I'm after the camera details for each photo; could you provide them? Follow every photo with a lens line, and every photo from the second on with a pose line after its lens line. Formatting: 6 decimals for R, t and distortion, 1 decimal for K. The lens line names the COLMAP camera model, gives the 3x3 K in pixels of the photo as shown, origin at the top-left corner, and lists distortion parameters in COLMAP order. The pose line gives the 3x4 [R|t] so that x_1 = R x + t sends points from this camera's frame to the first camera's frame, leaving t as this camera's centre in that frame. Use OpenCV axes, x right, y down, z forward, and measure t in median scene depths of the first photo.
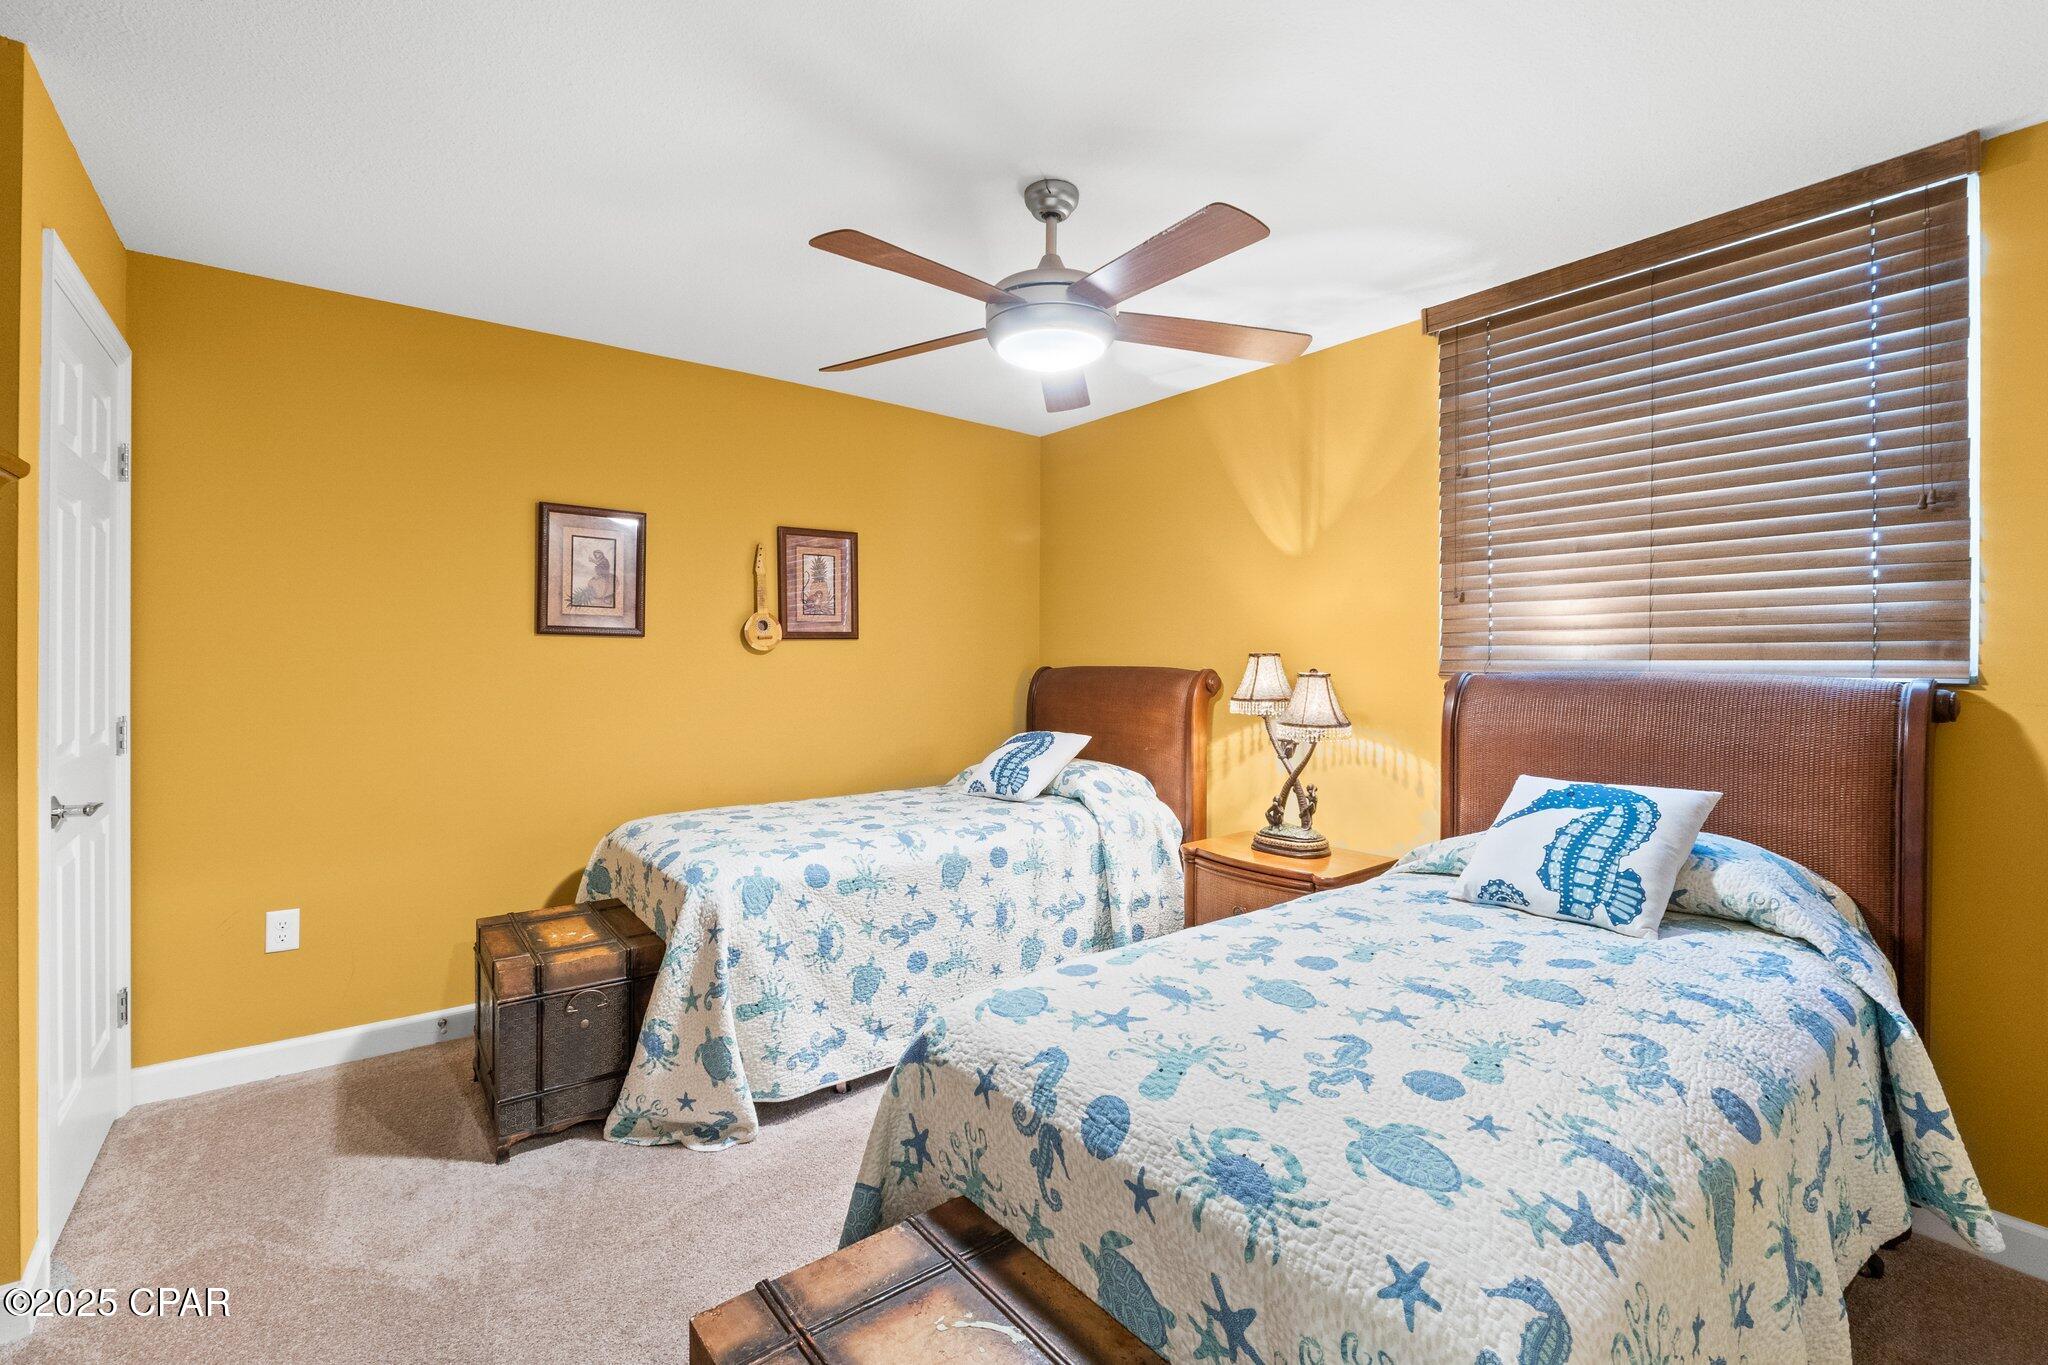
lens RADIAL K [[892.9, 0, 992.2], [0, 892.9, 662.9], [0, 0, 1]] dist [-0.001700, -0.000471]
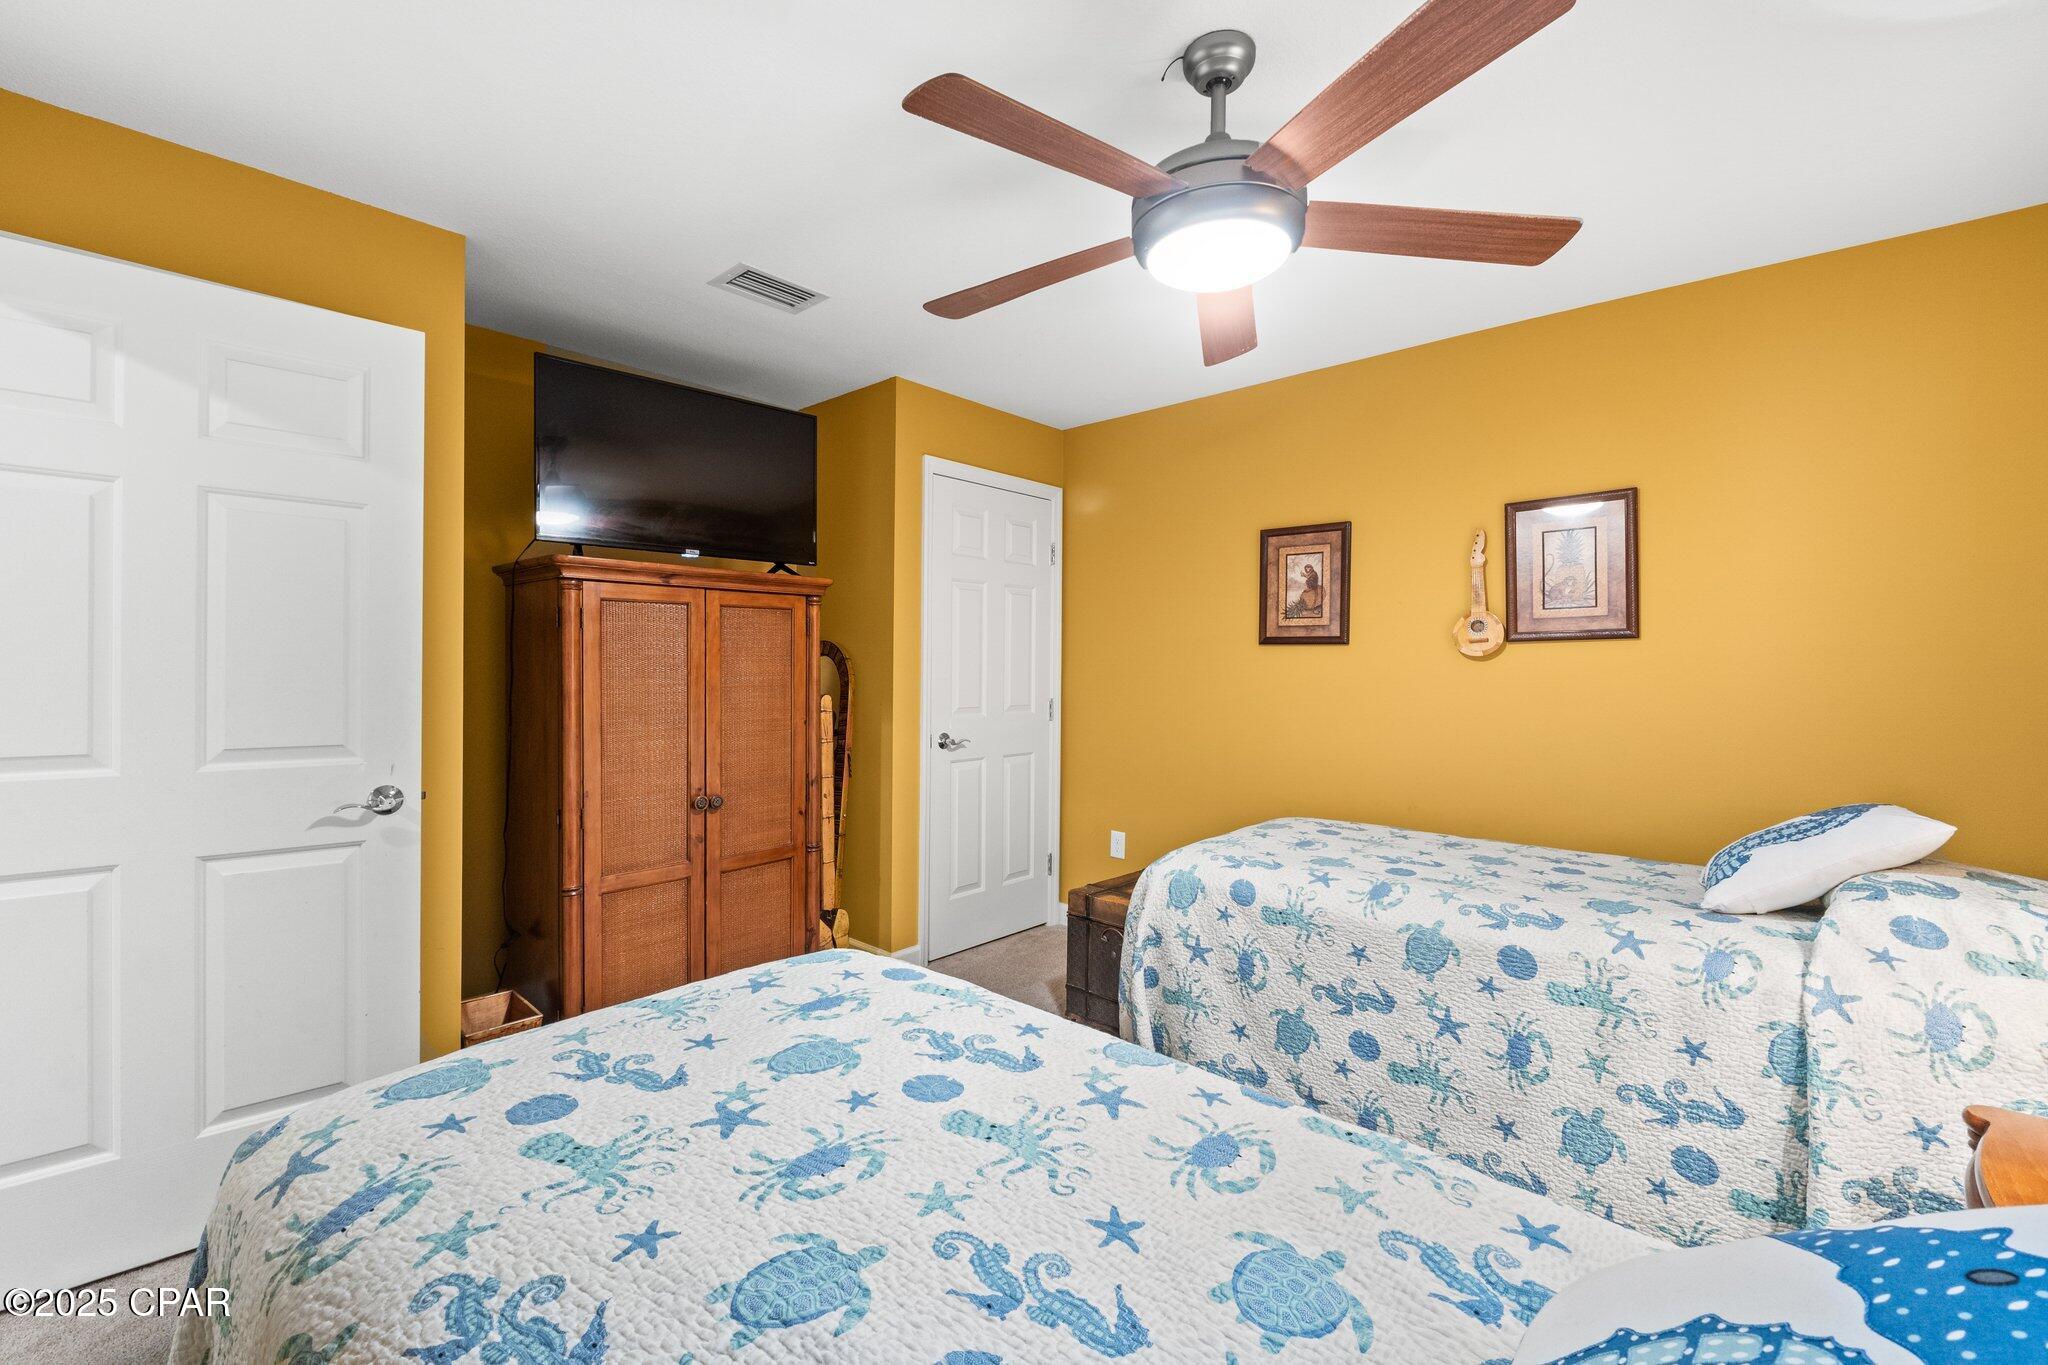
lens RADIAL K [[857.5, 0, 1004.1], [0, 857.5, 677.5], [0, 0, 1]] dist [-0.004272, -0.000942]
pose [[0.165303, 0.008404, -0.986207, 0.615688], [-0.009401, 0.999932, 0.006945, 0.006763], [0.986198, 0.008123, 0.165371, 0.564090]]
